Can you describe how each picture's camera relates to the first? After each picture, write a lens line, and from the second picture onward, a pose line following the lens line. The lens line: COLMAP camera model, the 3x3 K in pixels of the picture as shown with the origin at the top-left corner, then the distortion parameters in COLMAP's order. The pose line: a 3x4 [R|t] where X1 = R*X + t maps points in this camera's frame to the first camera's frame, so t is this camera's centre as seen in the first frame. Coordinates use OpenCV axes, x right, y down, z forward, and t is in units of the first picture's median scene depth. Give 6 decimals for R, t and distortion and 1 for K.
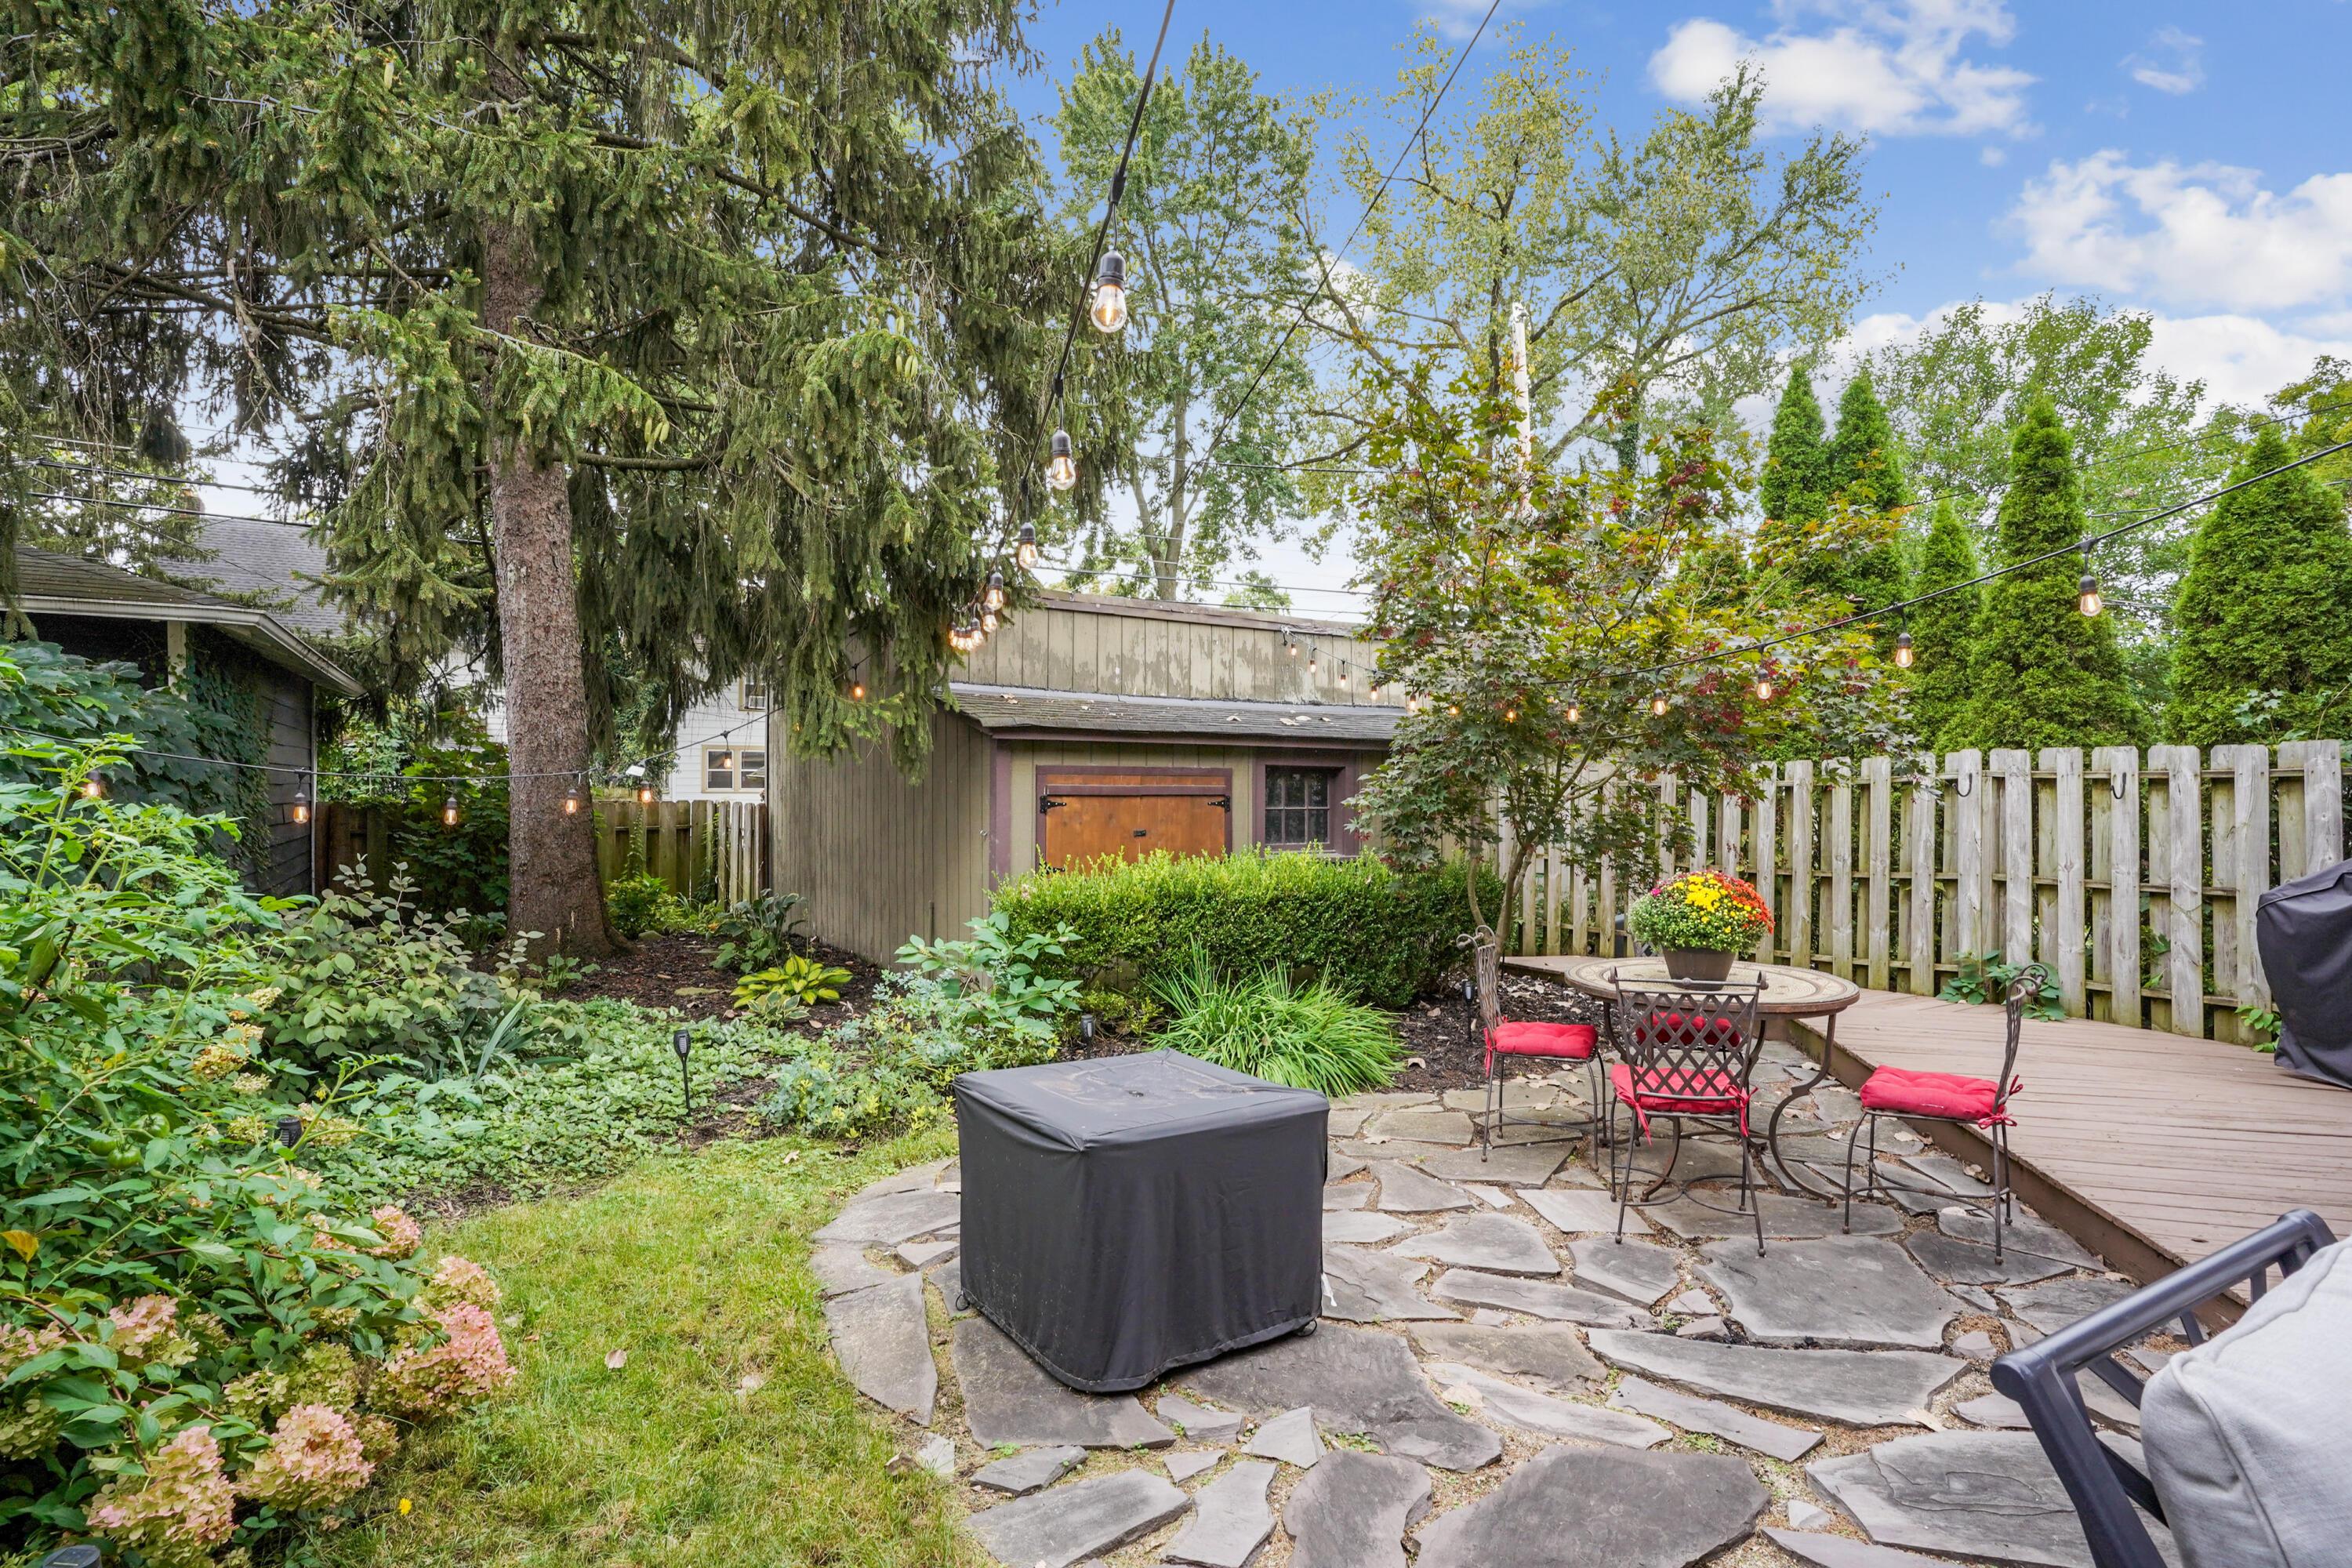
lens RADIAL K [[1176.8, 0, 1151.3], [0, 1176.8, 807.1], [0, 0, 1]] dist [-0.086858, 0.039990]
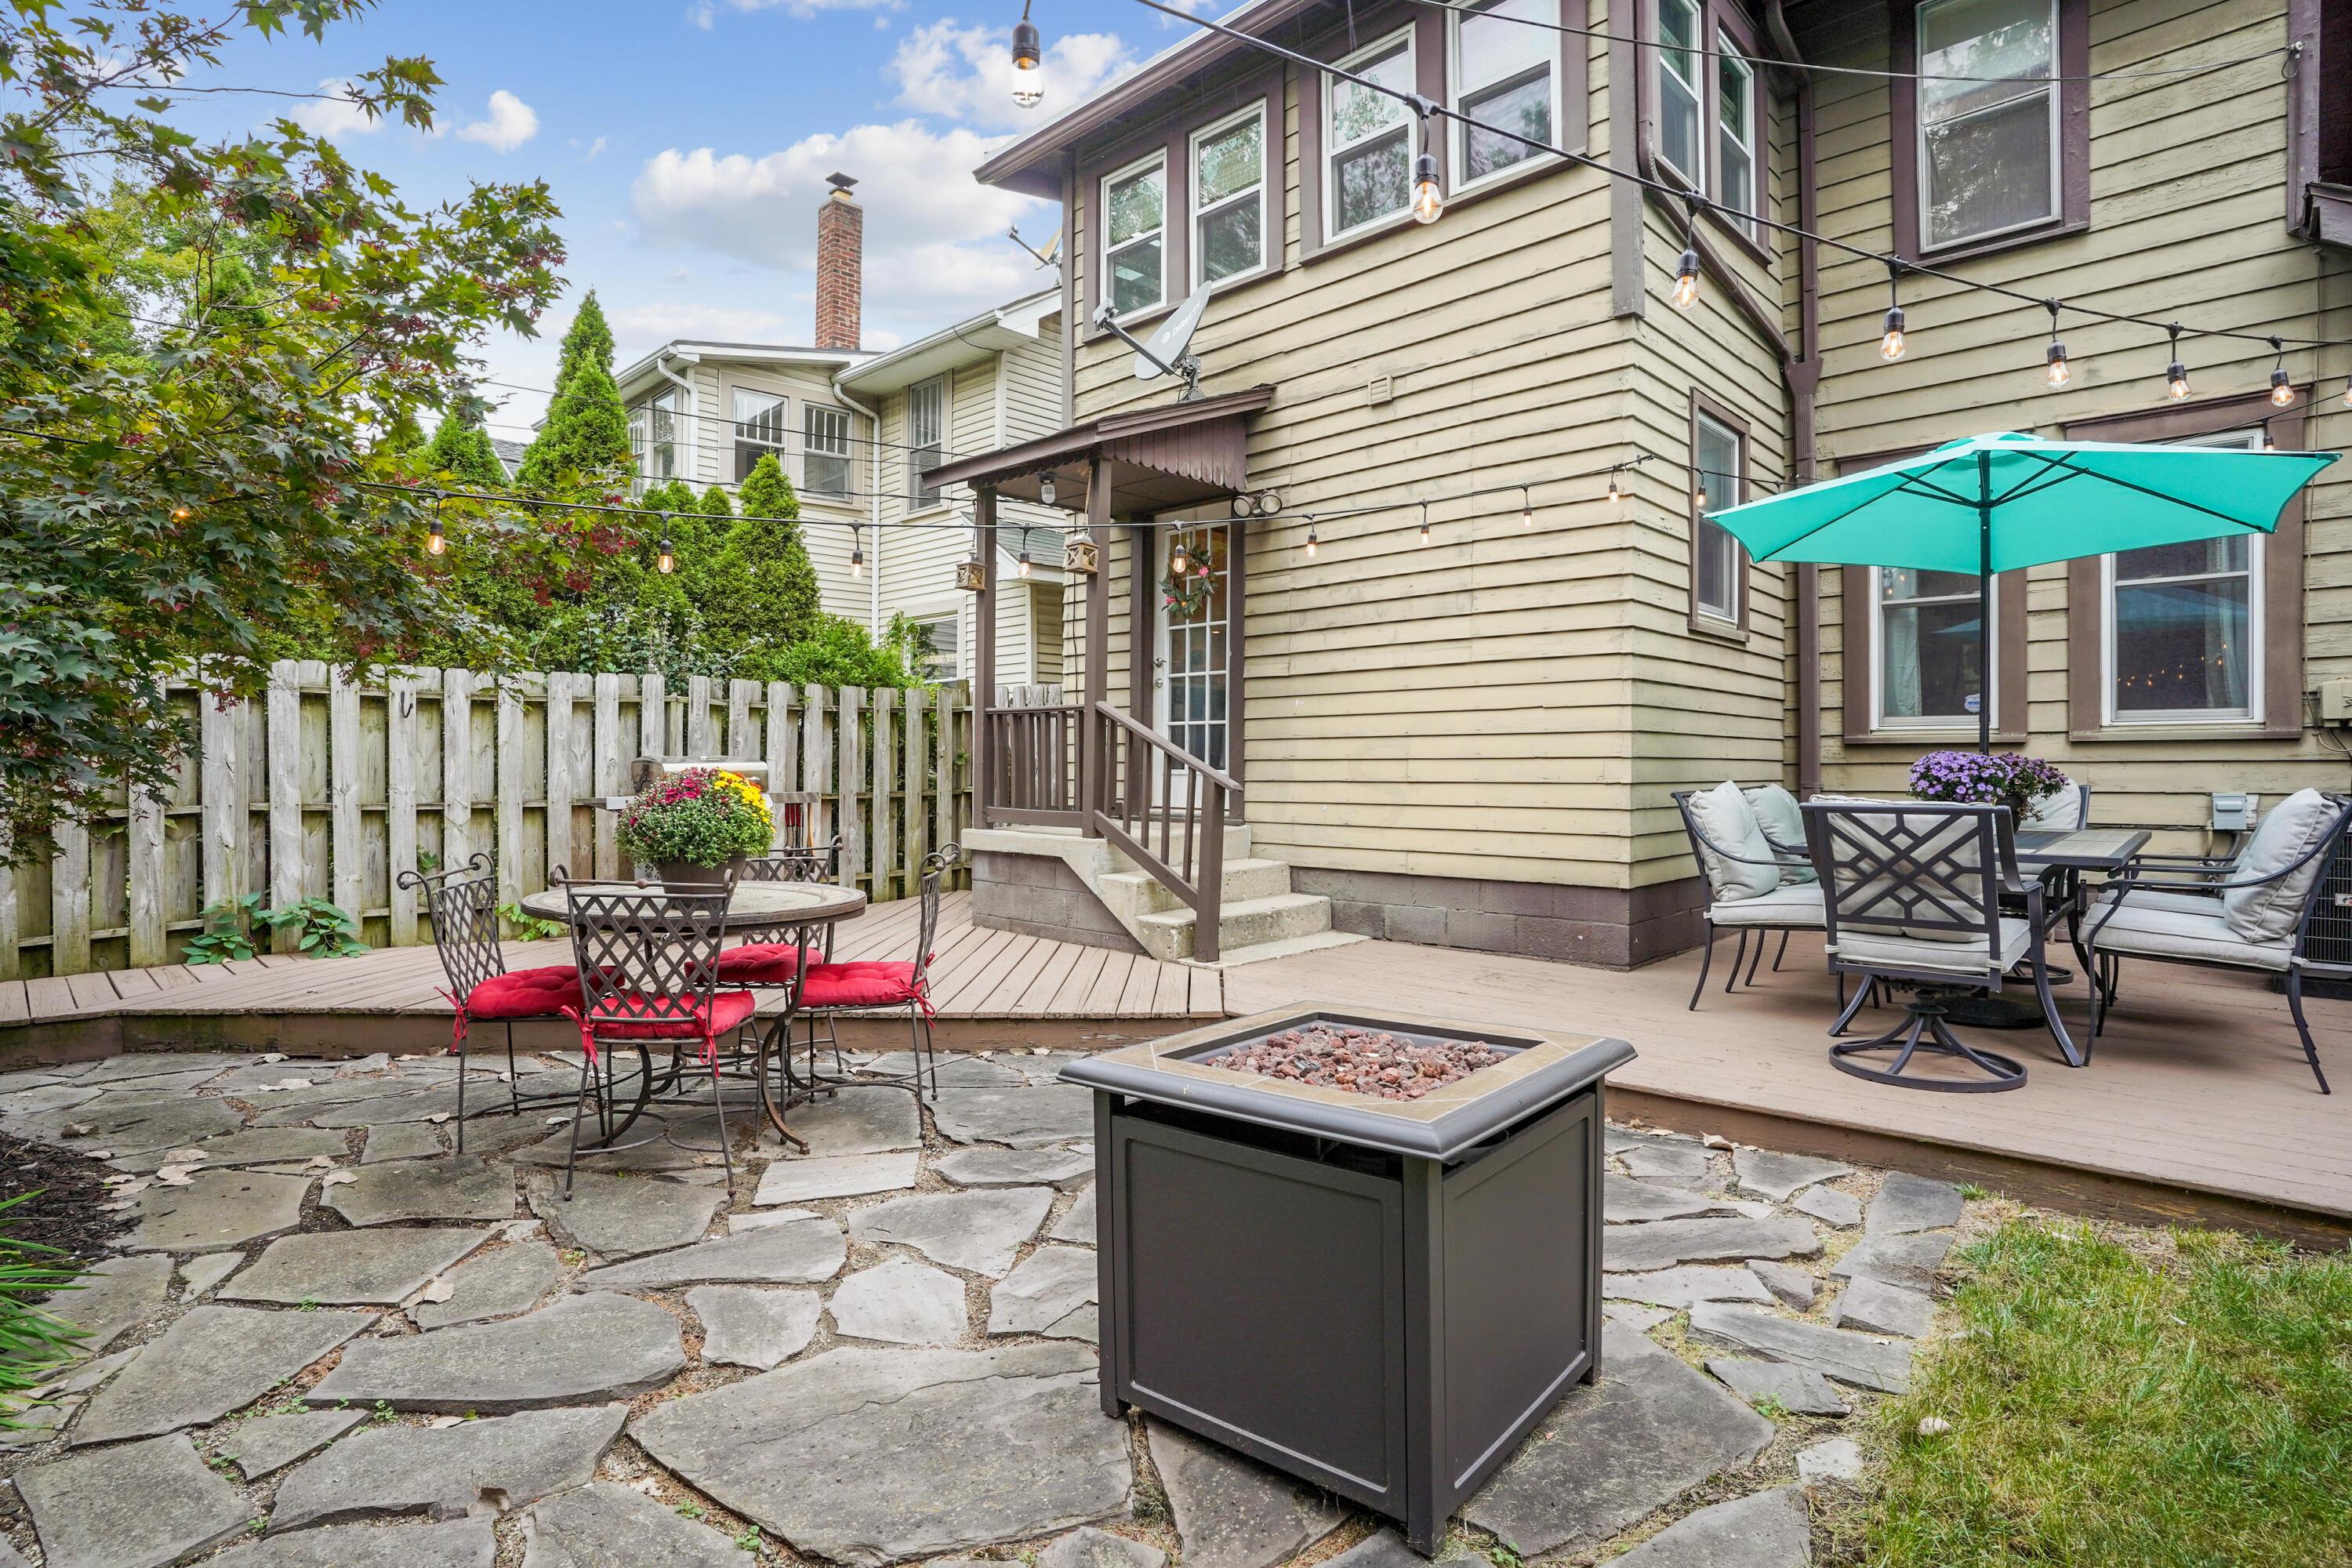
lens RADIAL K [[1214.1, 0, 1173.6], [0, 1214.1, 763.6], [0, 0, 1]] dist [-0.069175, 0.055765]
pose [[-0.265915, 0.002125, 0.963994, -0.337739], [0.004875, 0.999988, -0.000860, 0.038540], [-0.963984, 0.004471, -0.265922, 0.659054]]
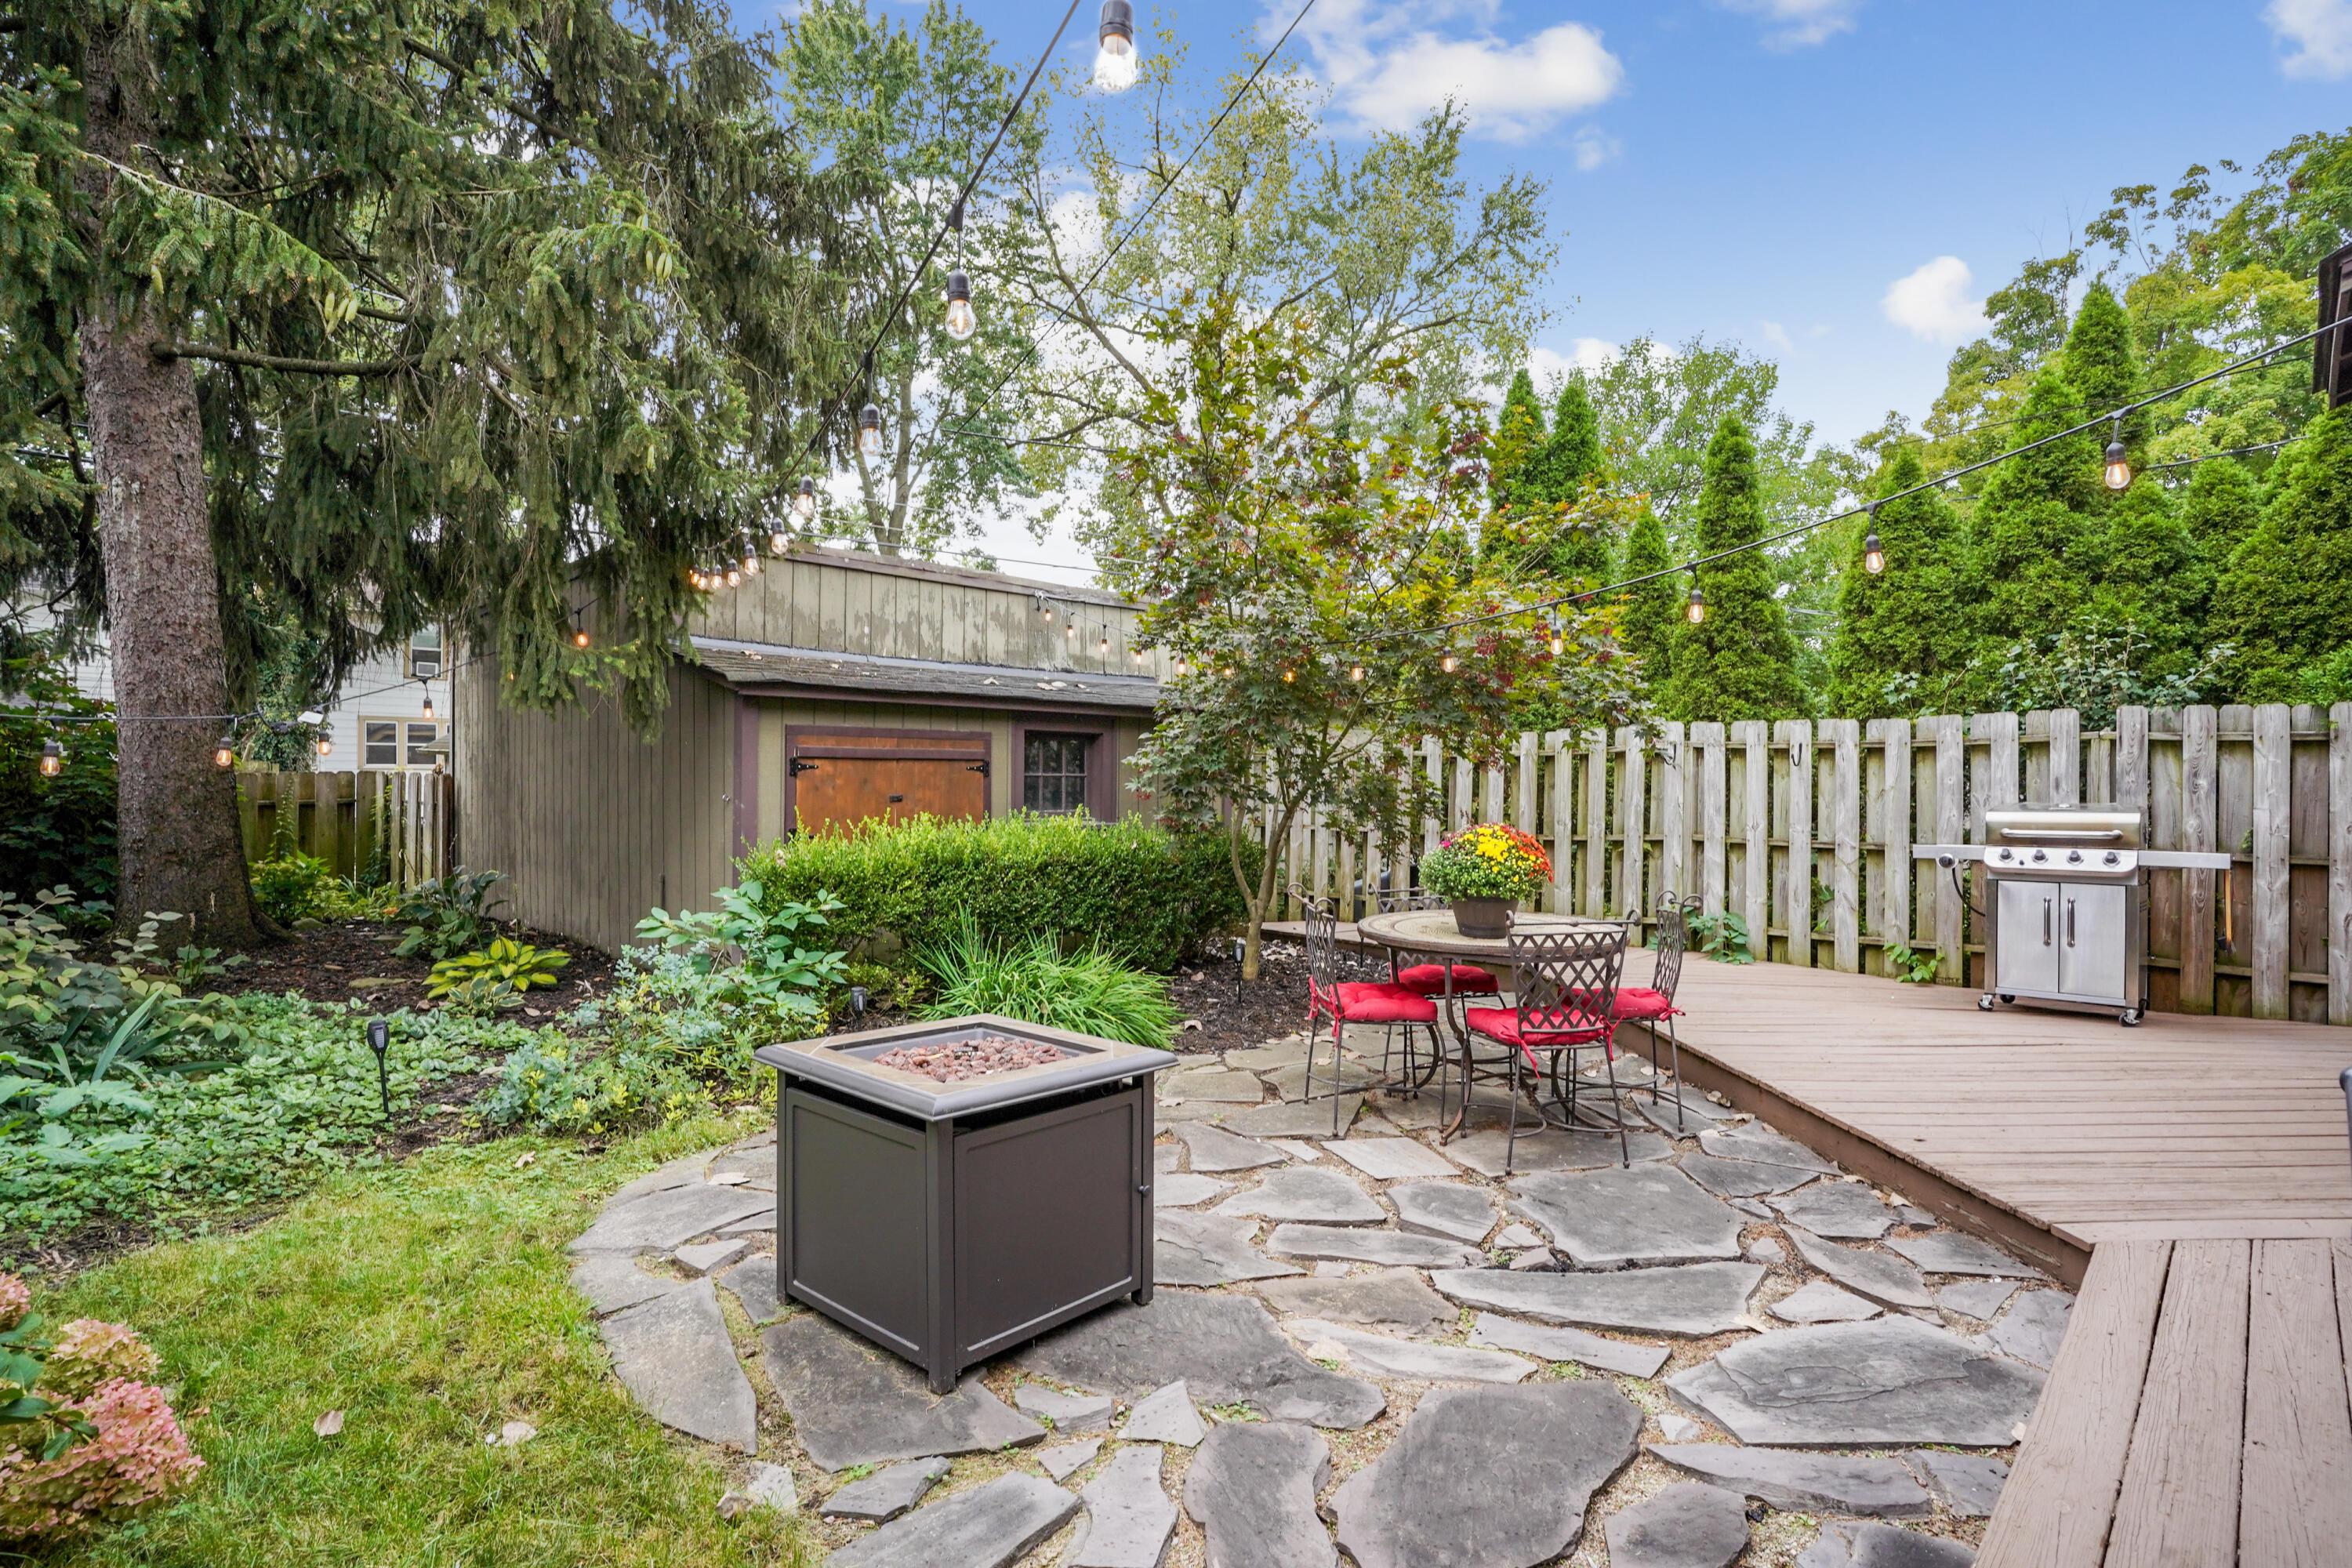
lens RADIAL K [[1167.2, 0, 1163.3], [0, 1167.2, 804.4], [0, 0, 1]] dist [-0.085150, 0.039419]
pose [[0.968205, -0.000642, 0.250159, -0.046693], [-0.002660, 0.999914, 0.012864, 0.018567], [-0.250145, -0.013121, 0.968119, 0.048749]]
